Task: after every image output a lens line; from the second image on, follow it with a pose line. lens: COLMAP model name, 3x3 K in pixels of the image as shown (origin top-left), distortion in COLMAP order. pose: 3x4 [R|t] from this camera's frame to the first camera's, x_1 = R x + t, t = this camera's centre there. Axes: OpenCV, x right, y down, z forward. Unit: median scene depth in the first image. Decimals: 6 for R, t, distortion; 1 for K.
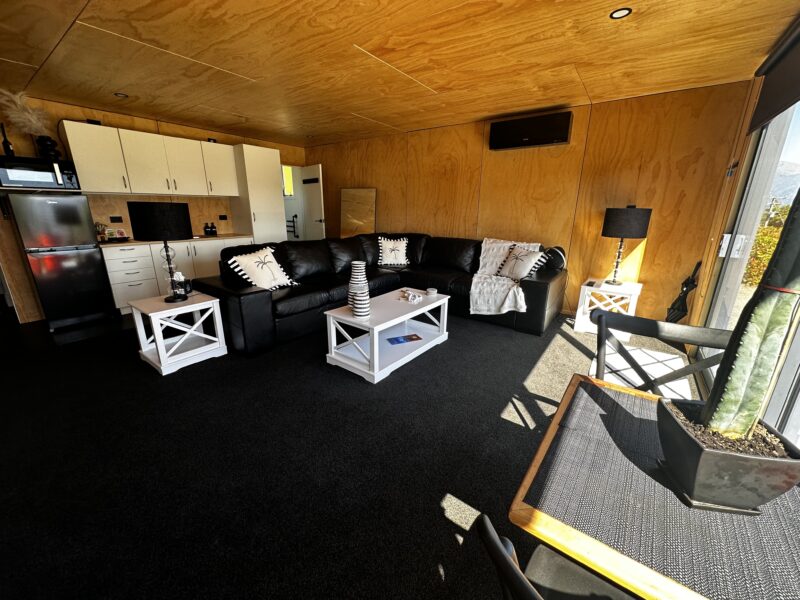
lens RADIAL K [[317.5, 0, 400.0], [0, 317.5, 300.0], [0, 0, 1]] dist [0.000602, 0.000091]
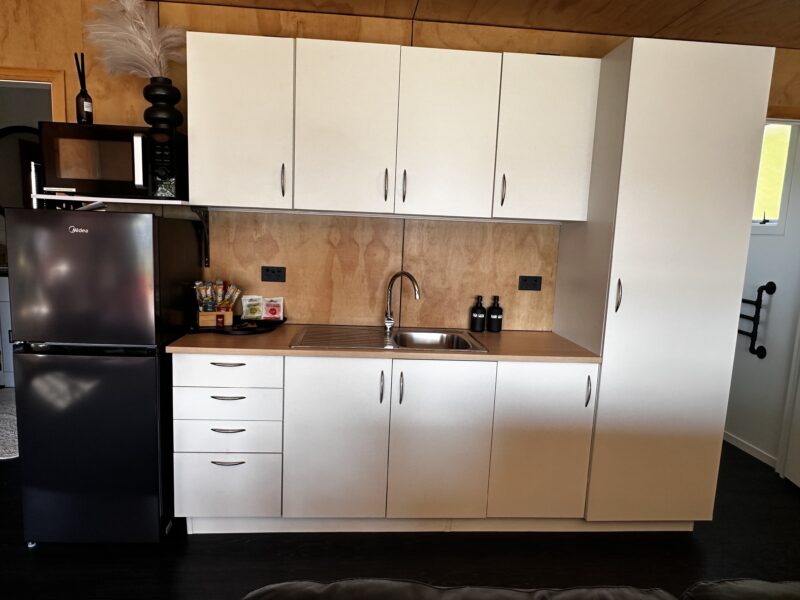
lens RADIAL K [[540.8, 0, 395.6], [0, 540.8, 305.0], [0, 0, 1]] dist [-0.000490, -0.000740]
pose [[0.649221, 0.123970, -0.750429, -0.335123], [-0.246848, 0.967564, -0.053716, -0.257889], [0.719429, 0.220115, 0.658765, 0.798643]]
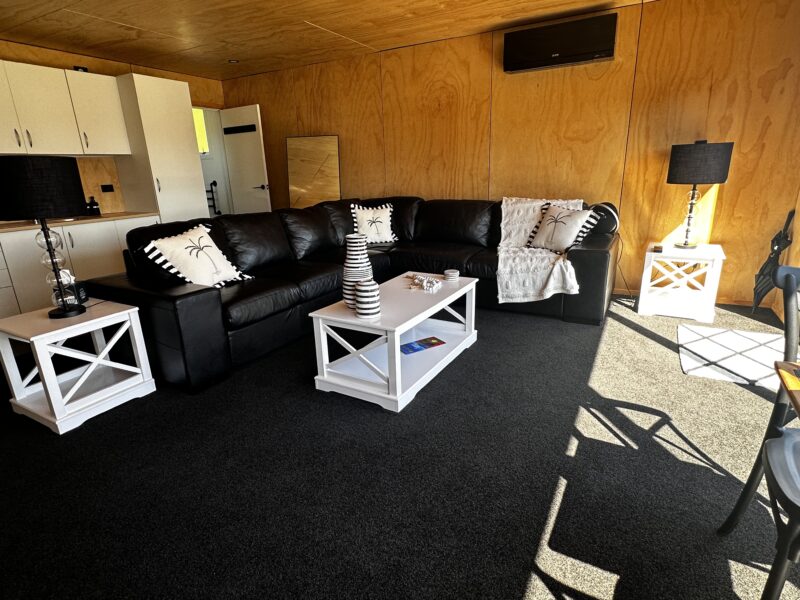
lens RADIAL K [[436.1, 0, 398.4], [0, 436.1, 304.2], [0, 0, 1]] dist [0.002827, 0.000448]
pose [[0.991580, -0.076846, 0.104231, -0.108479], [0.075200, 0.996975, 0.019635, 0.010389], [-0.105425, -0.011632, 0.994359, 0.051922]]
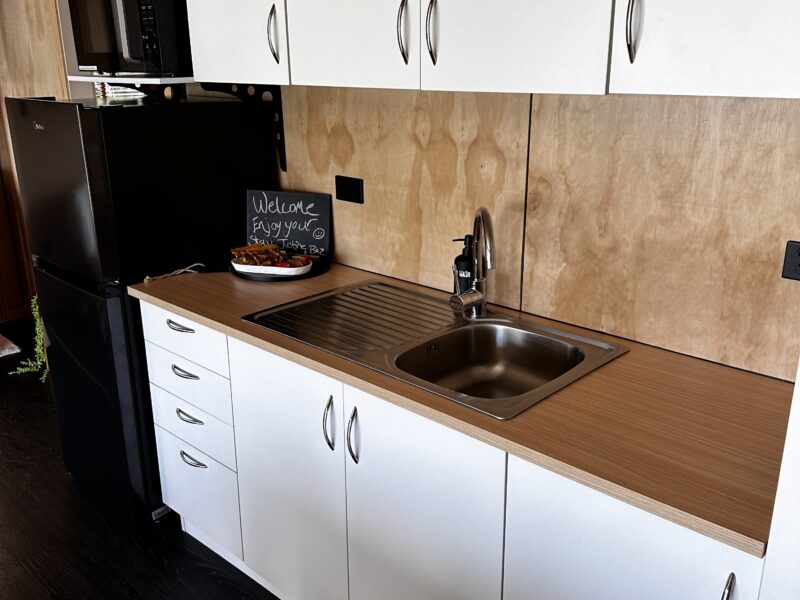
lens RADIAL K [[738.0, 0, 400.0], [0, 738.0, 300.0], [0, 0, 1]] dist [0.042522, -0.007803]
pose [[-0.115086, 0.301790, -0.946403, -0.394013], [-0.272367, 0.906633, 0.322229, -0.438818], [0.955286, 0.294853, -0.022143, 1.275195]]
